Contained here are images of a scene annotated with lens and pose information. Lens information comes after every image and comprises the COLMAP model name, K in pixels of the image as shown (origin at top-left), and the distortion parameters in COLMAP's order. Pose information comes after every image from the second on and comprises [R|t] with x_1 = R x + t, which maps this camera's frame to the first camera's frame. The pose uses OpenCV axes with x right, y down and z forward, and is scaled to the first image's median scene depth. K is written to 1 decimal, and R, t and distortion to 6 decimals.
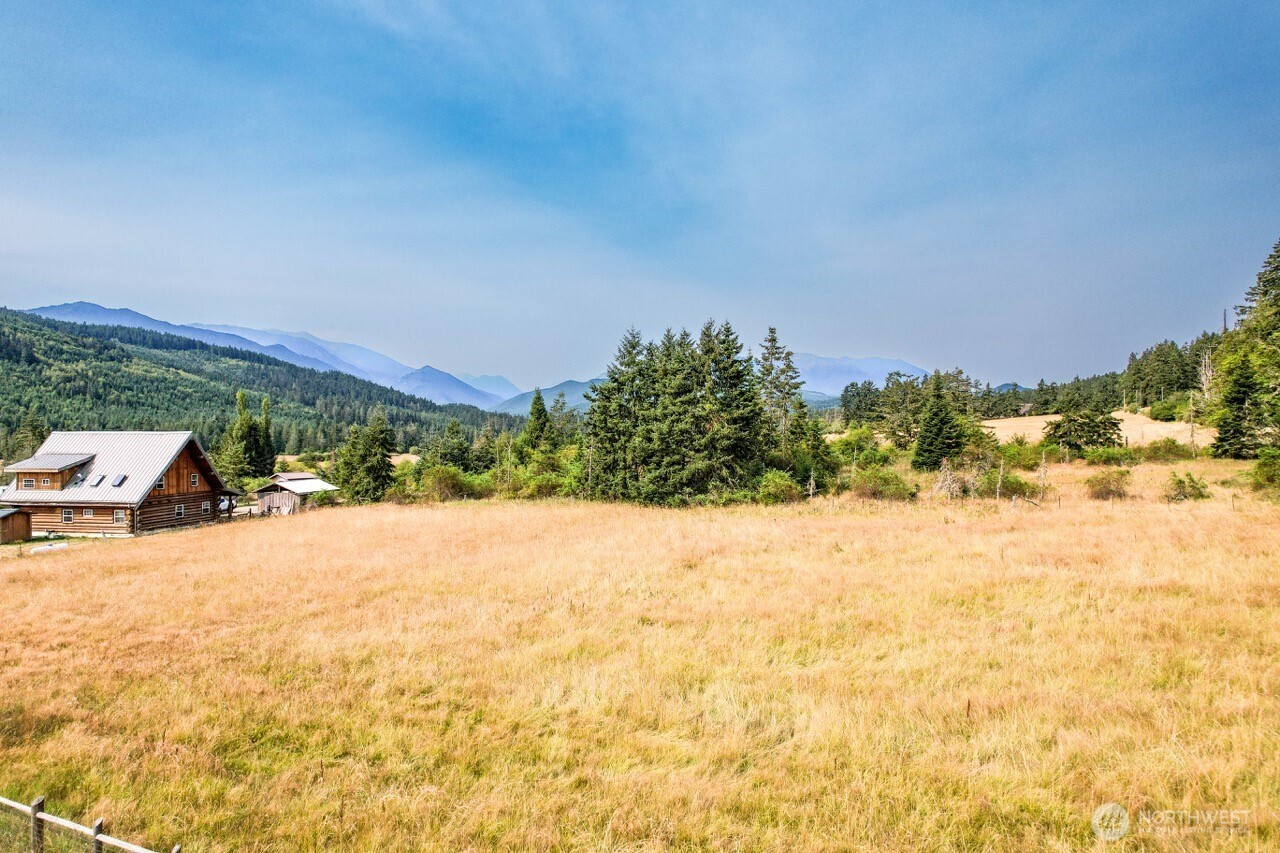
lens RADIAL K [[818.0, 0, 640.0], [0, 818.0, 426.5], [0, 0, 1]] dist [-0.088038, 0.084494]
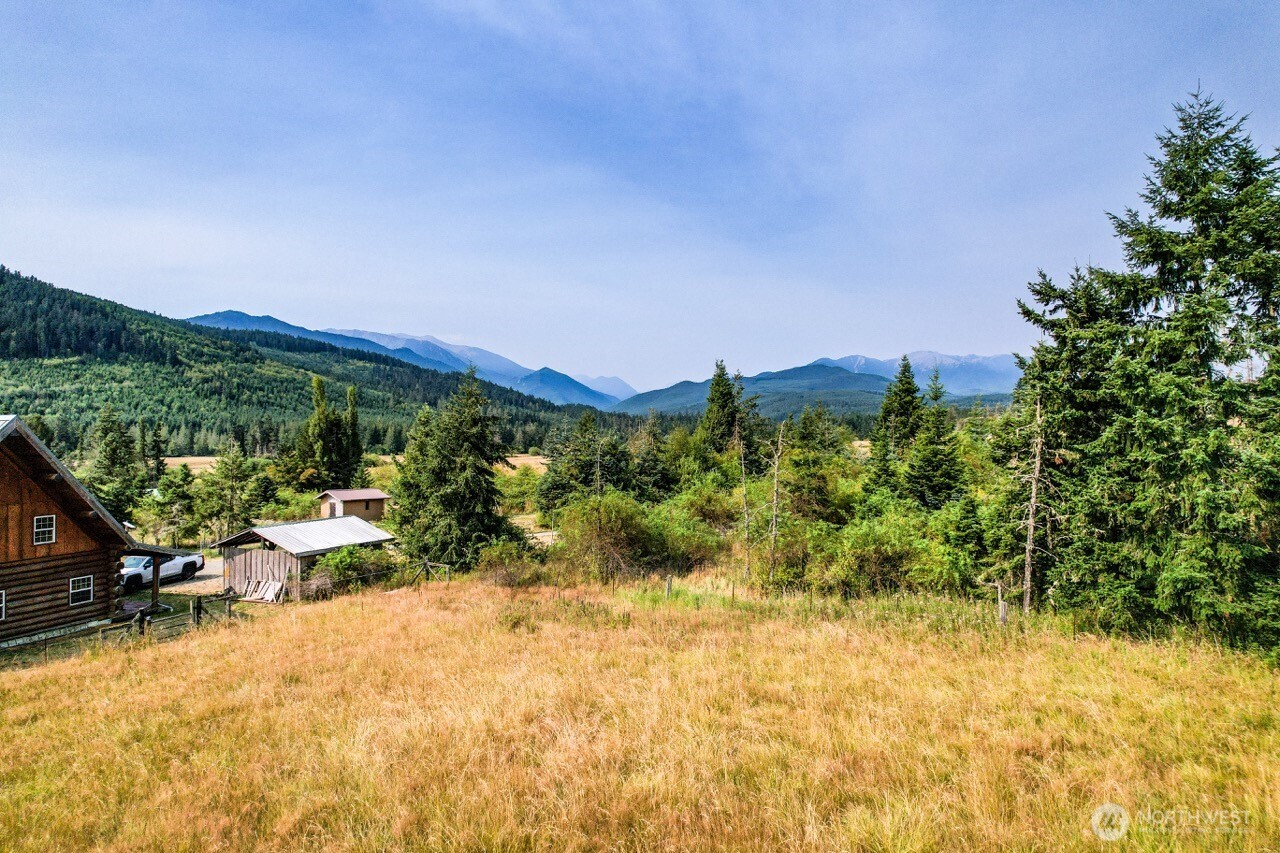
lens RADIAL K [[818.0, 0, 640.0], [0, 818.0, 426.5], [0, 0, 1]] dist [-0.088038, 0.084494]
pose [[0.990143, 0.001029, -0.140057, -0.195155], [-0.001158, 0.999999, -0.000837, 0.012618], [0.140056, 0.000991, 0.990143, 0.676934]]
